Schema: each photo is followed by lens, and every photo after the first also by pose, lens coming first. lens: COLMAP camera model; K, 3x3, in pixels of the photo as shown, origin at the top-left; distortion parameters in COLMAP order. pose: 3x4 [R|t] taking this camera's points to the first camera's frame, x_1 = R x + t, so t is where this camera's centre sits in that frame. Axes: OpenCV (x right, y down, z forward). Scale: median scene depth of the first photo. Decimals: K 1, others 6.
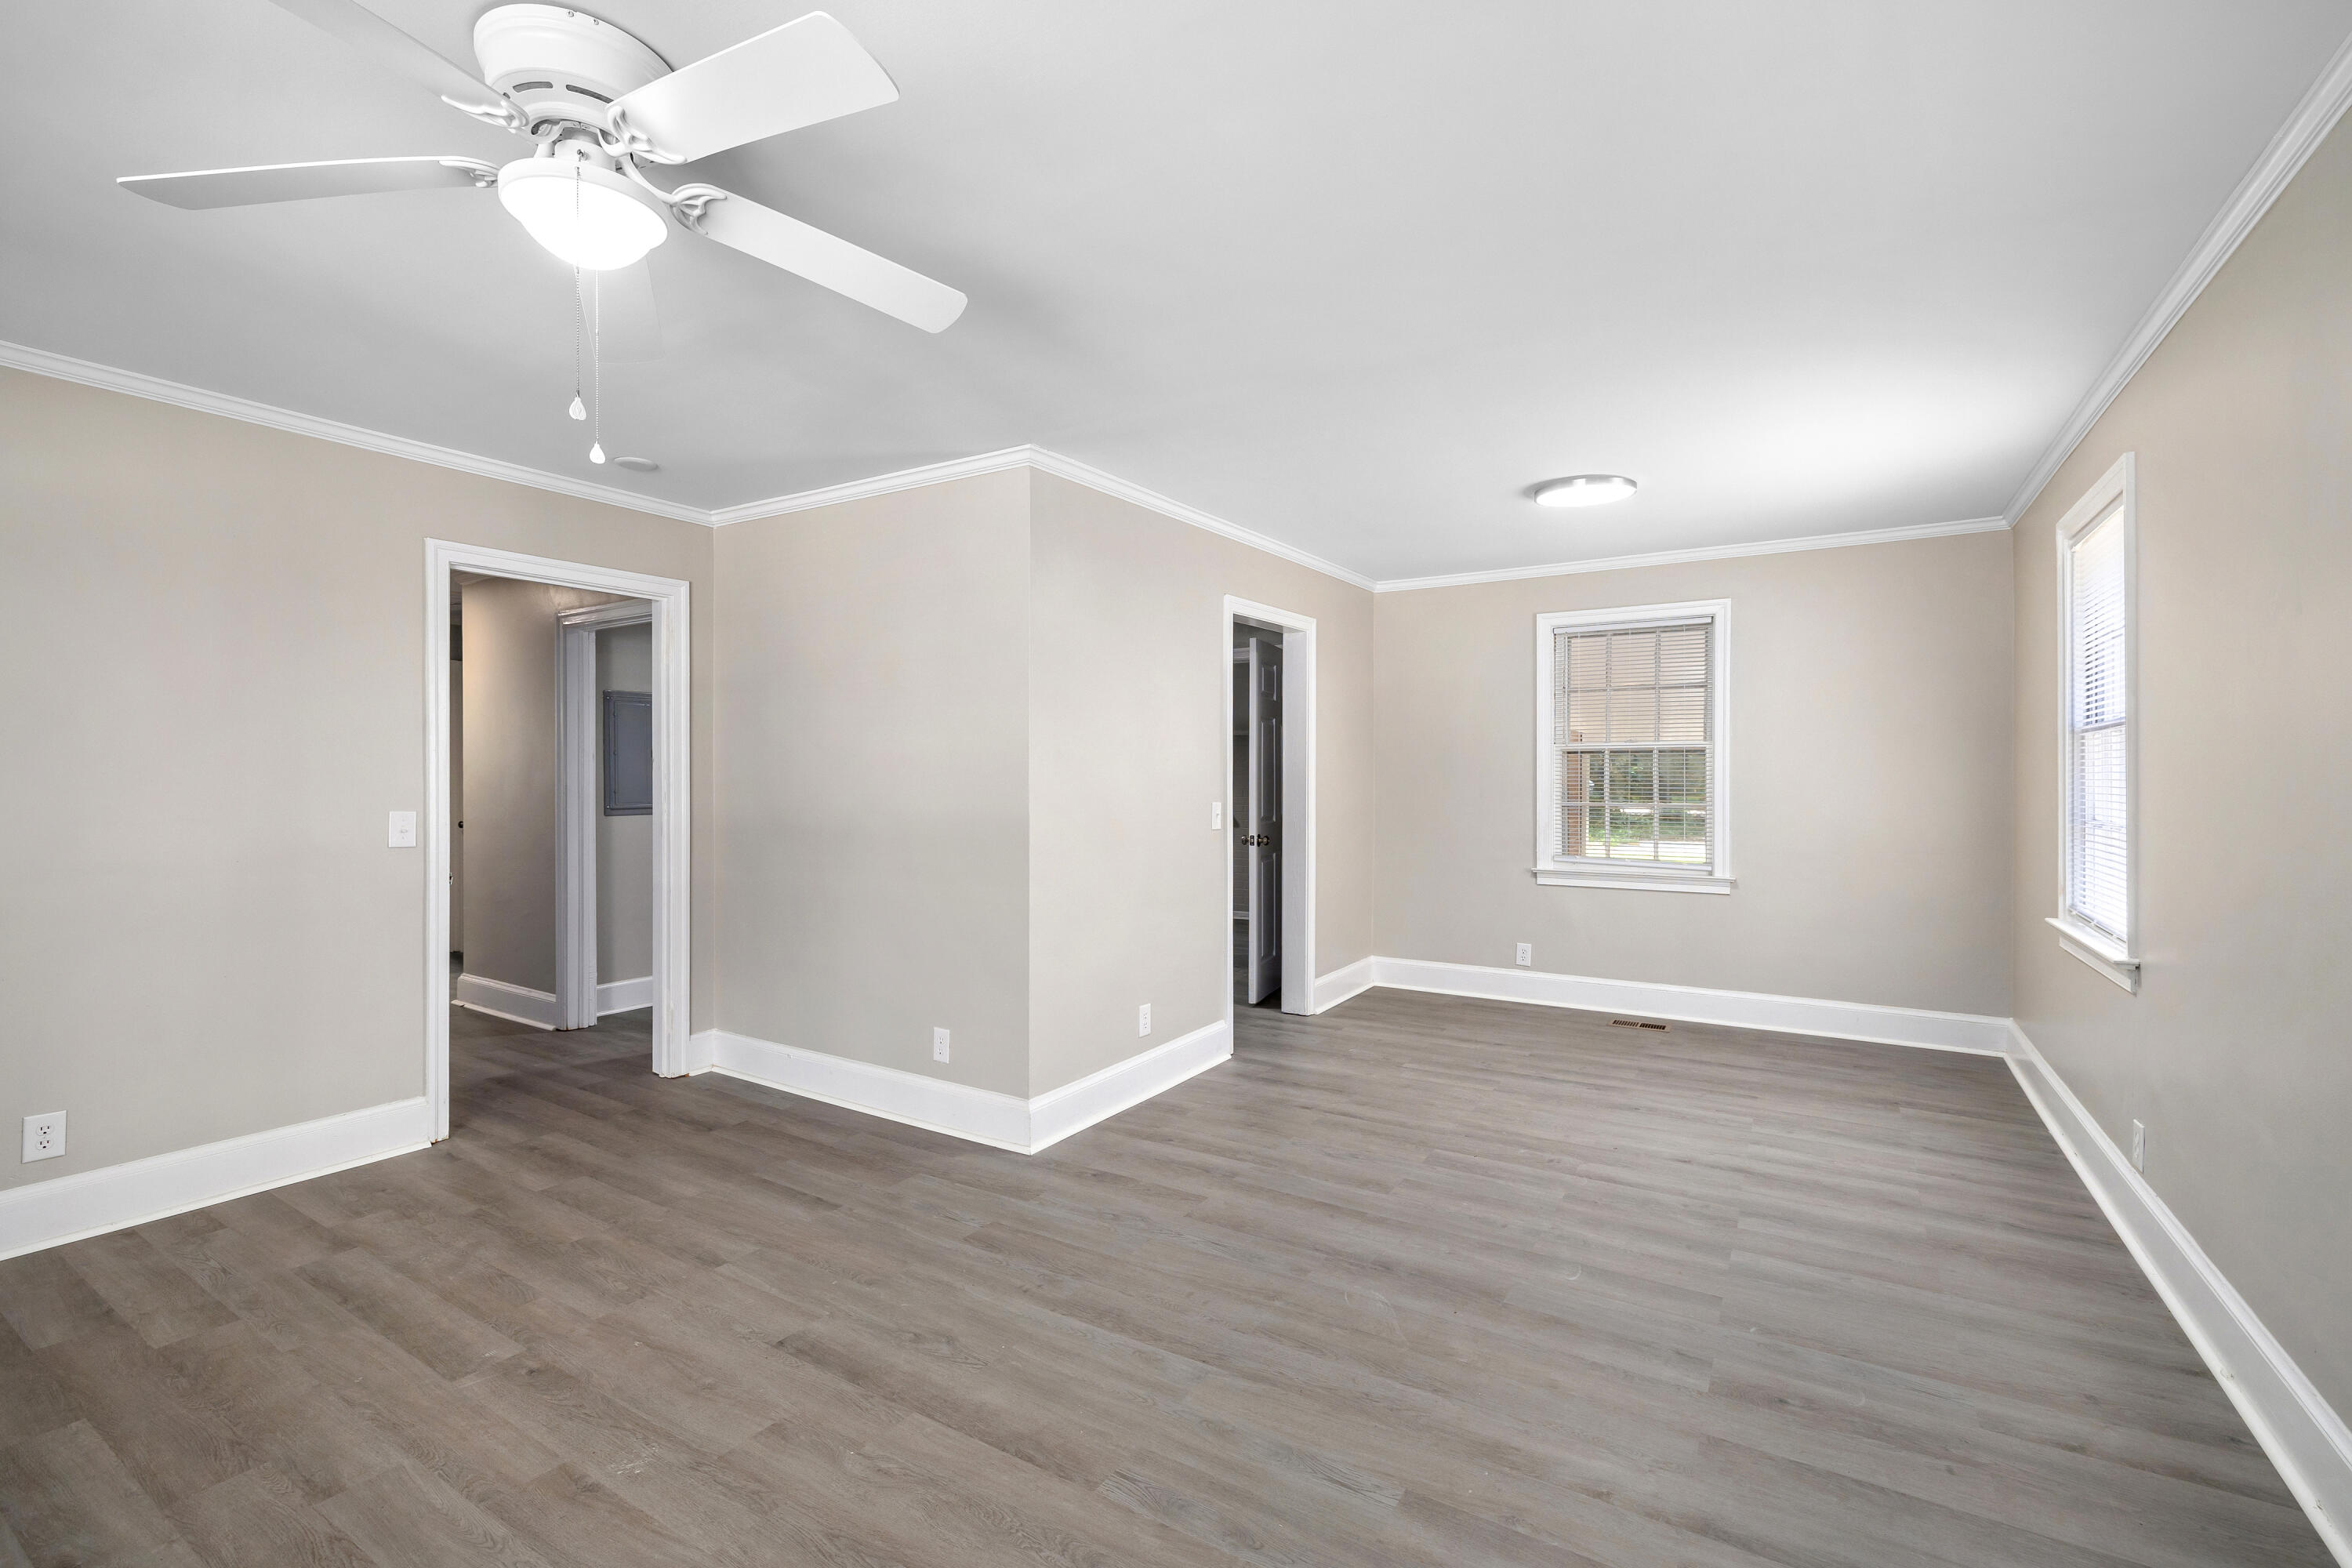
lens RADIAL K [[1023.0, 0, 1176.4], [0, 1023.0, 762.6], [0, 0, 1]] dist [0.000868, 0.000540]
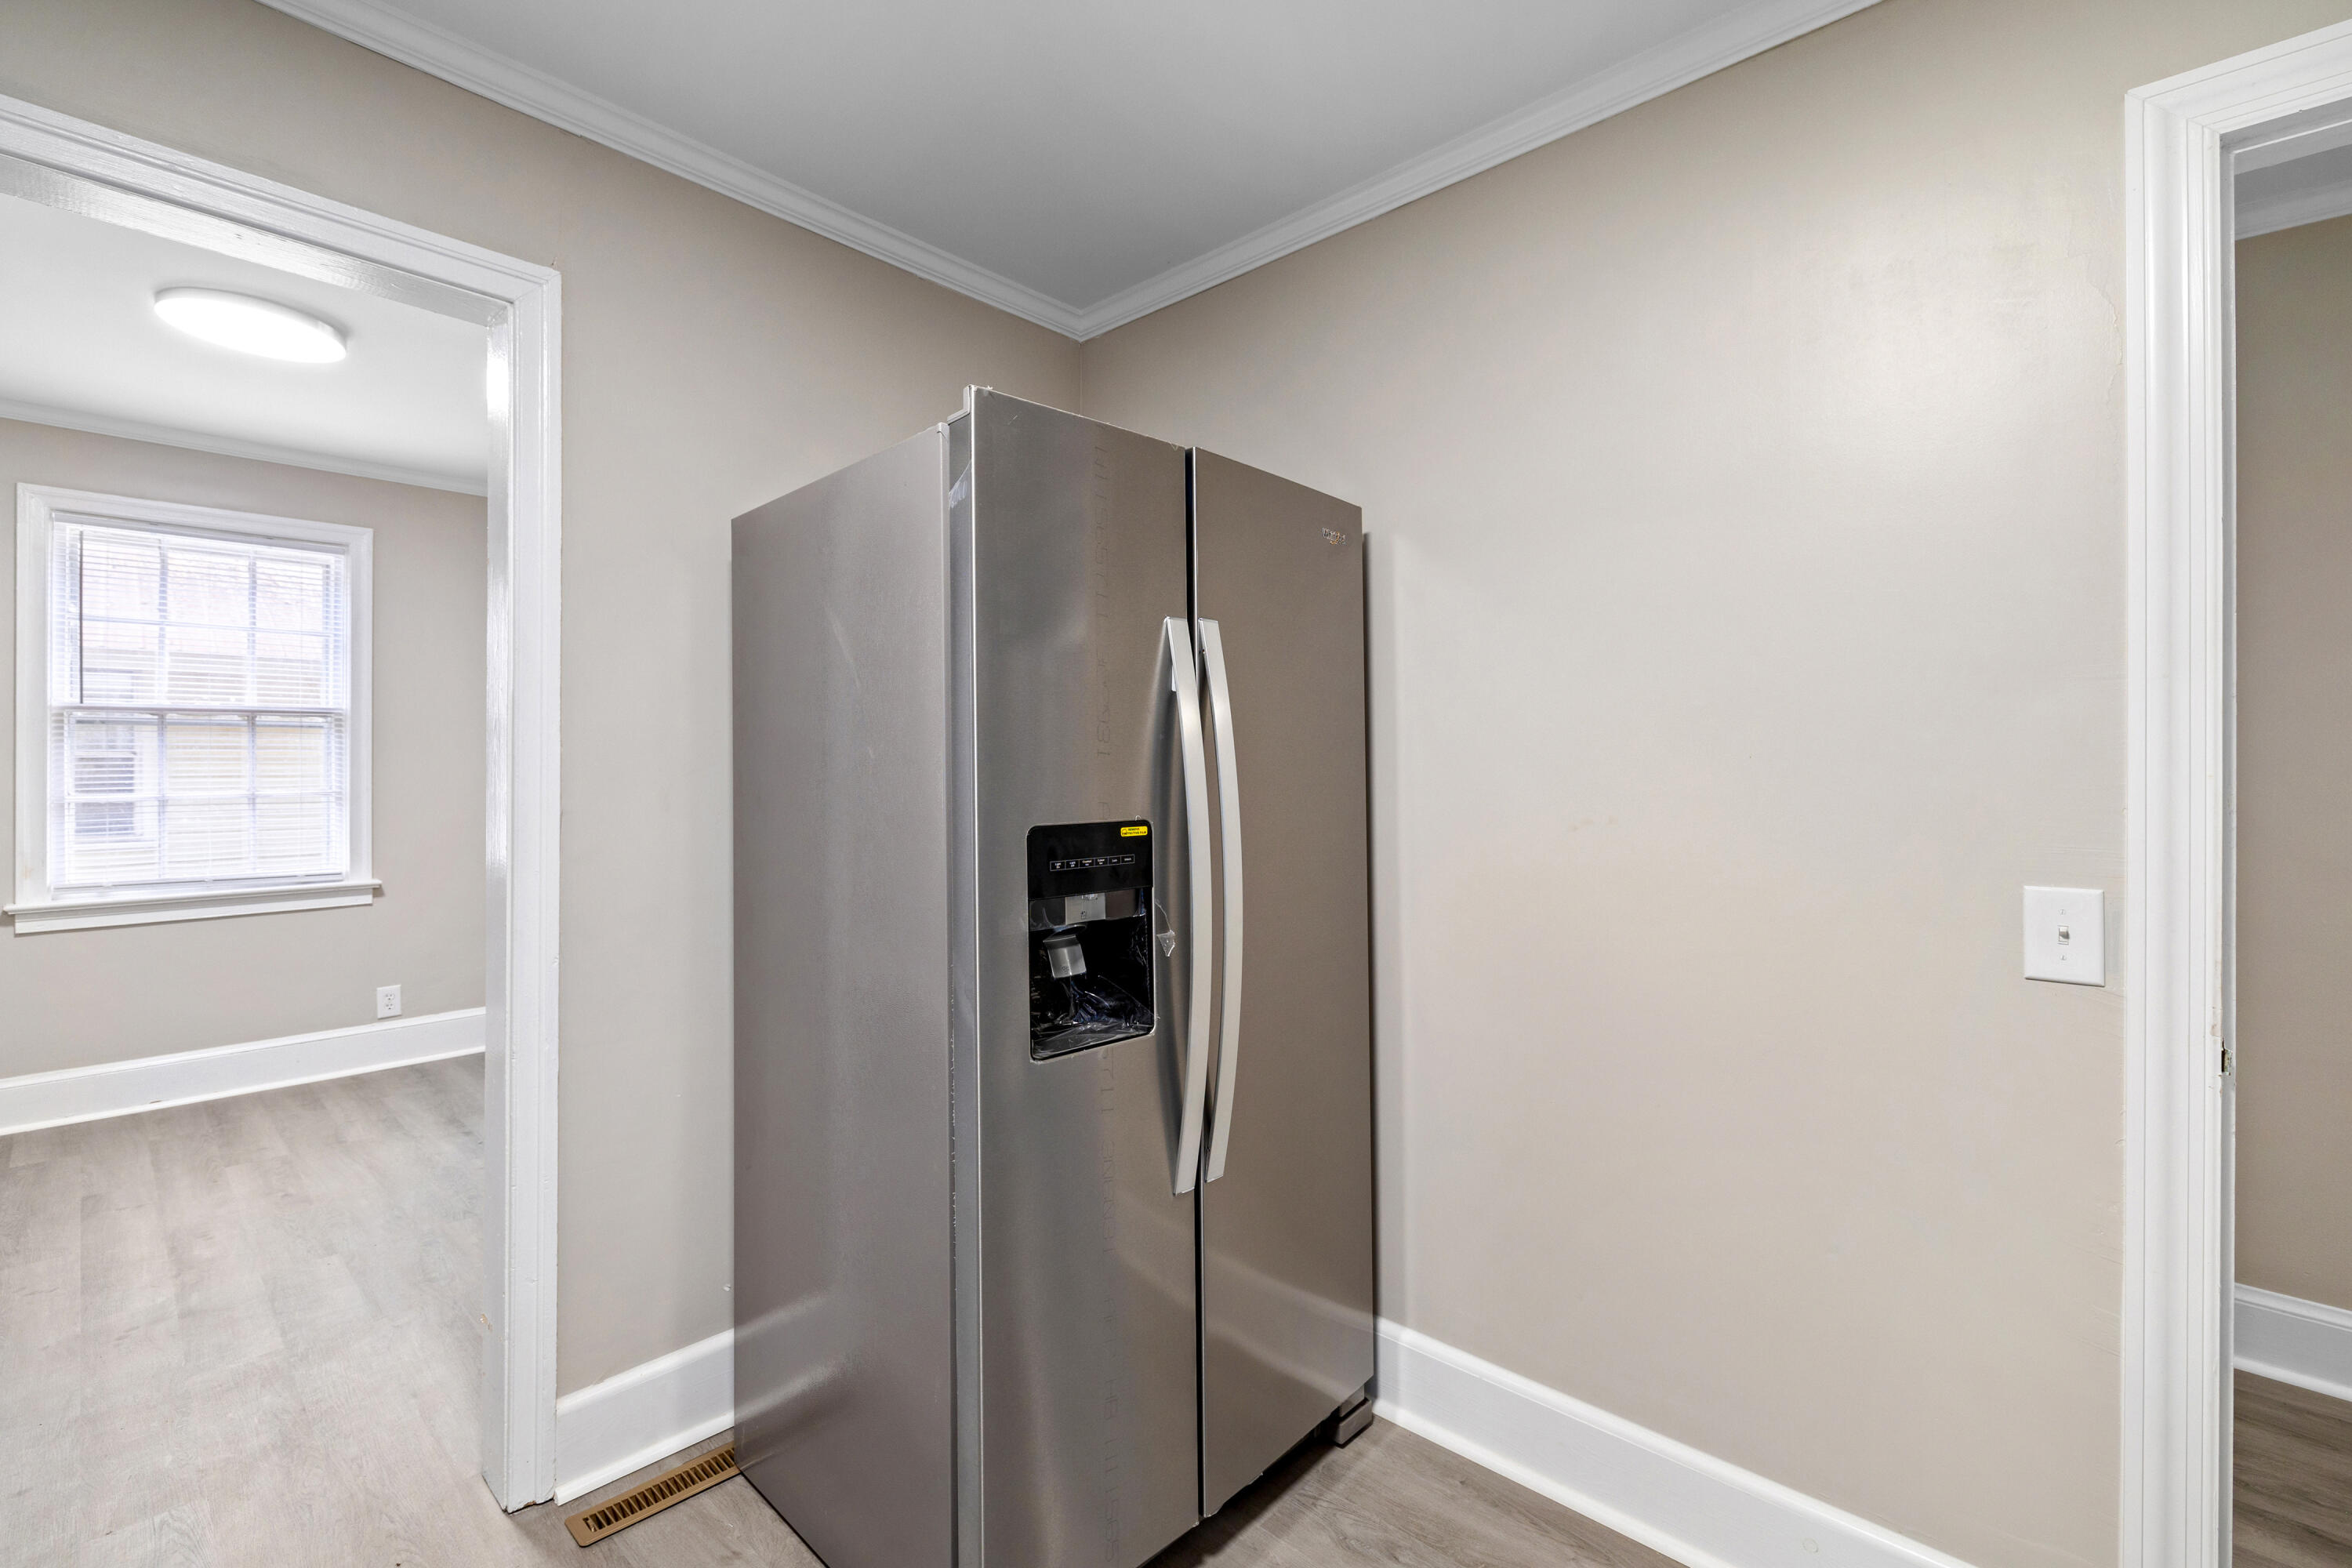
lens RADIAL K [[1023.0, 0, 1176.4], [0, 1023.0, 762.6], [0, 0, 1]] dist [0.000868, 0.000540]
pose [[-0.980538, -0.028621, 0.194233, -0.371820], [-0.029071, 0.999577, 0.000534, -0.009732], [-0.194166, -0.005123, -0.980955, 1.720939]]
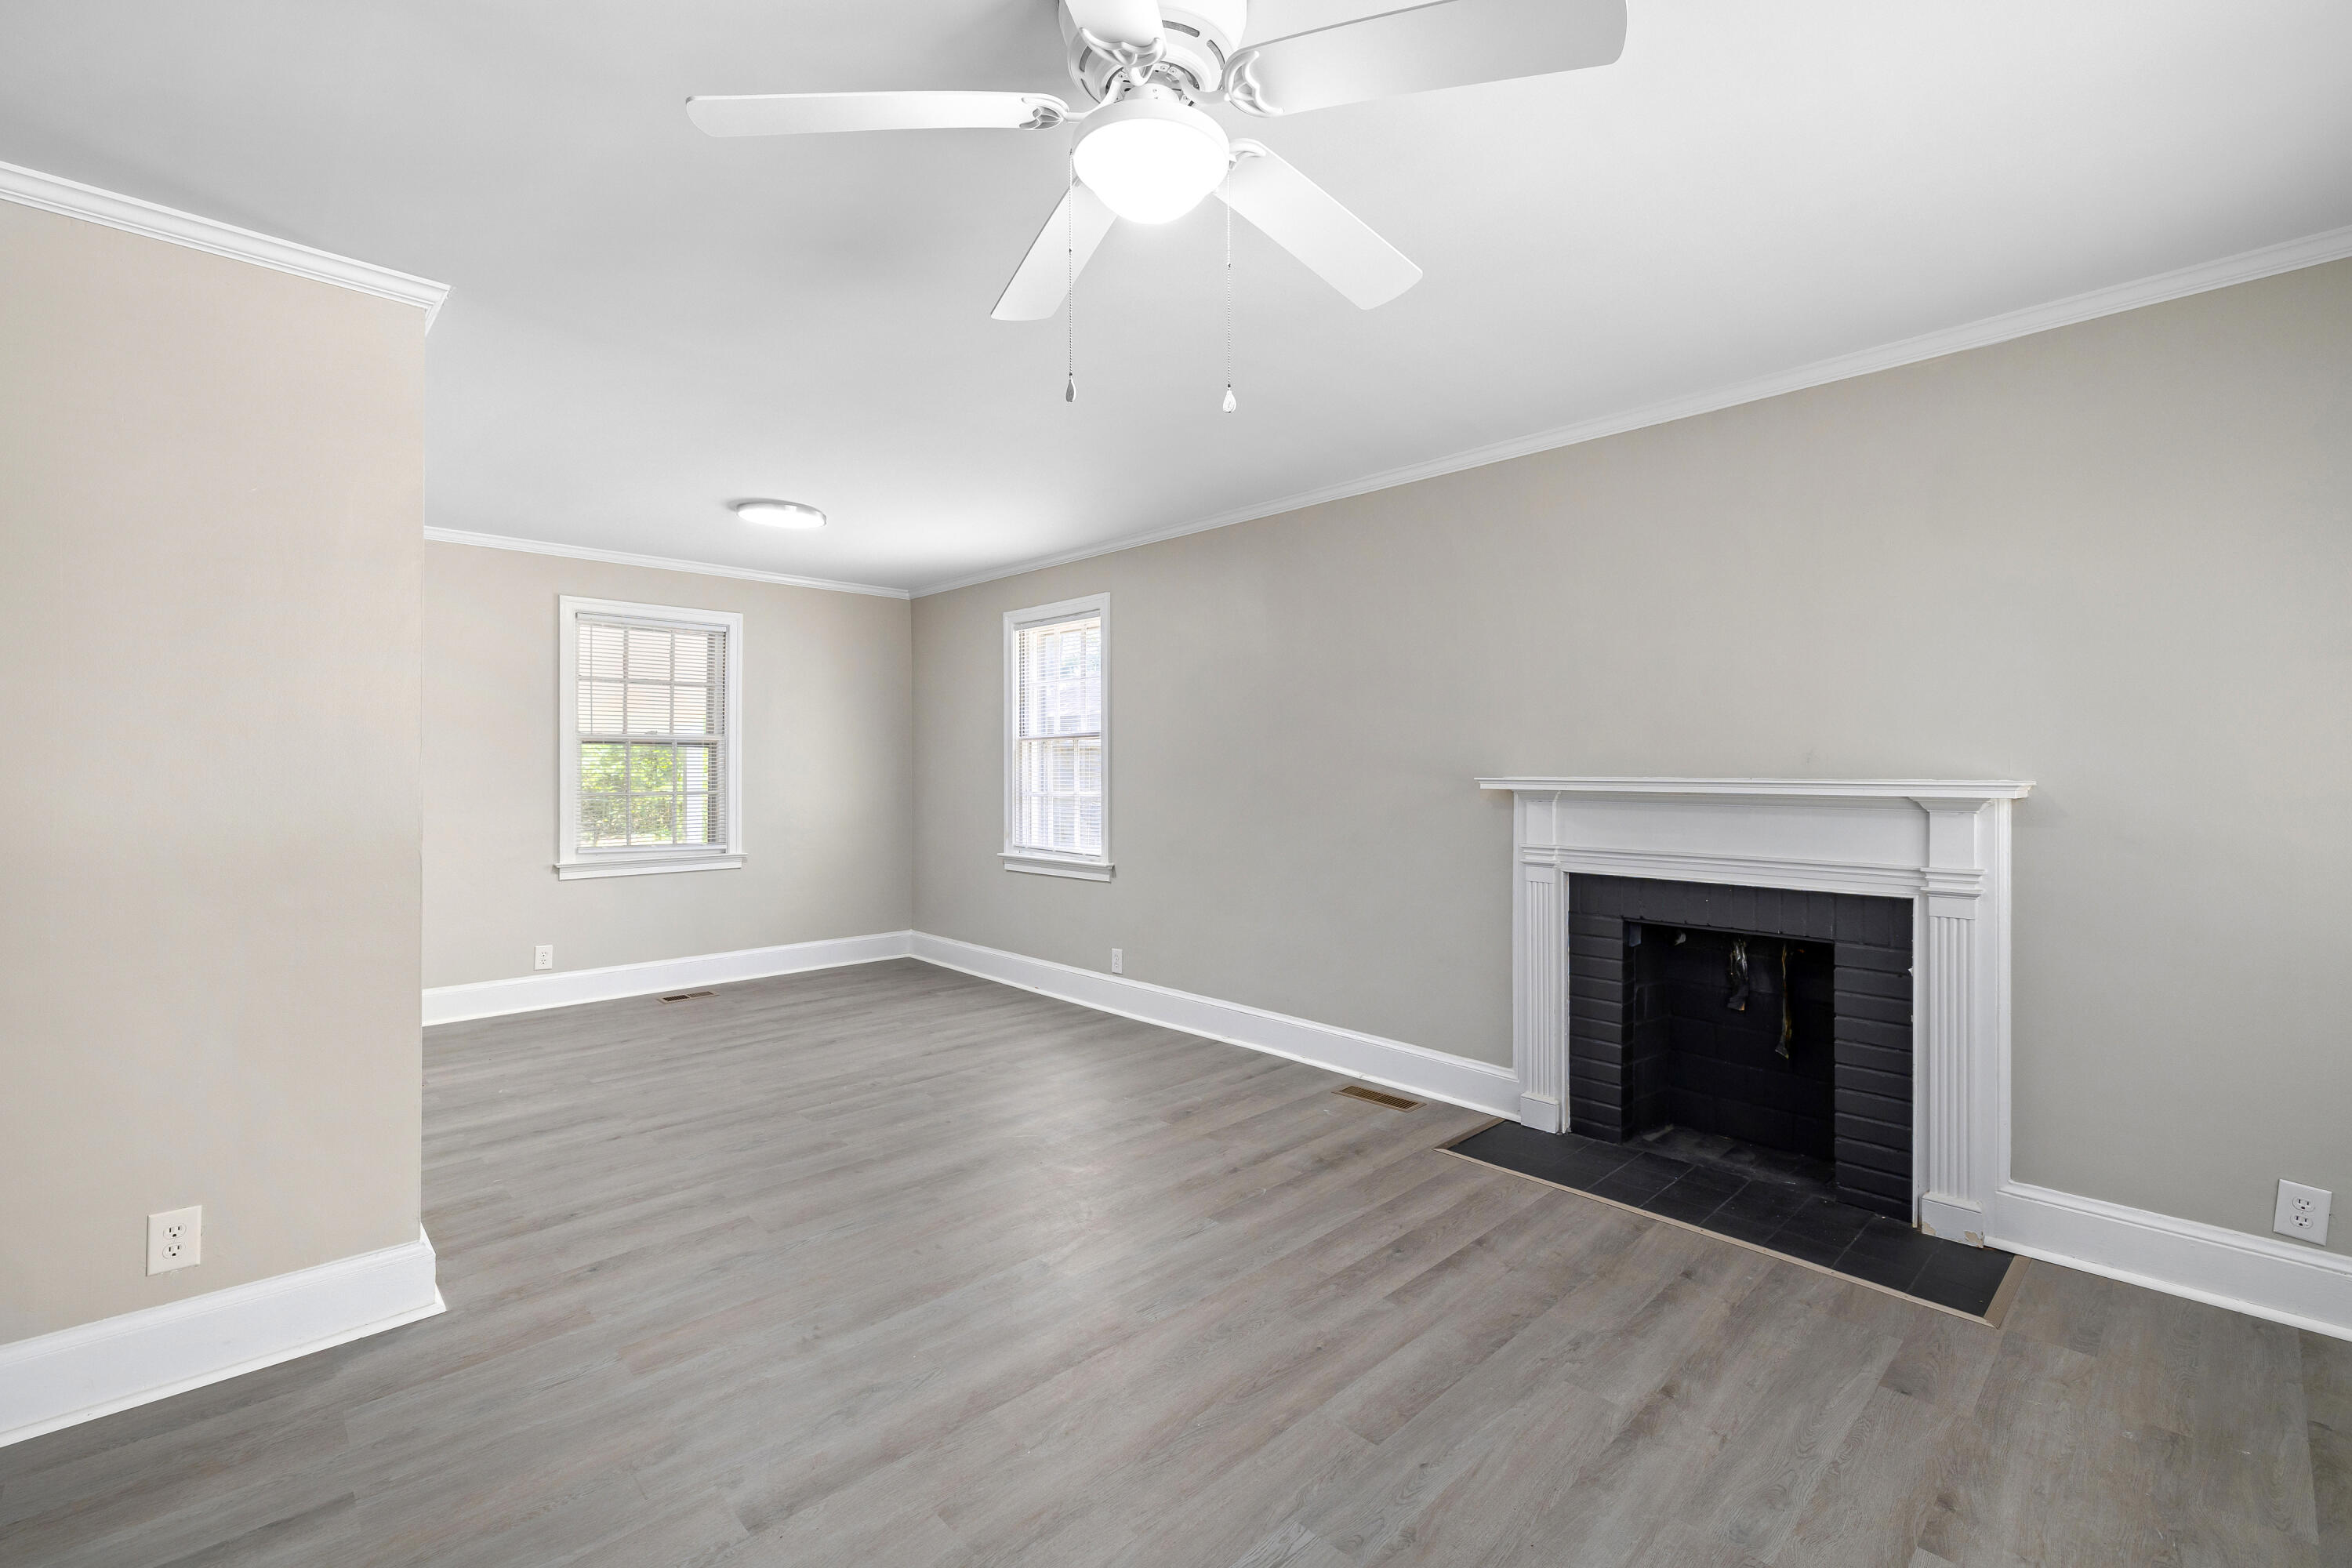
lens RADIAL K [[1023.0, 0, 1176.4], [0, 1023.0, 762.6], [0, 0, 1]] dist [0.000868, 0.000540]
pose [[0.238746, 0.005608, 0.971066, -0.662229], [-0.013161, 0.999910, -0.002539, 0.007832], [-0.970993, -0.012174, 0.238799, 0.340355]]
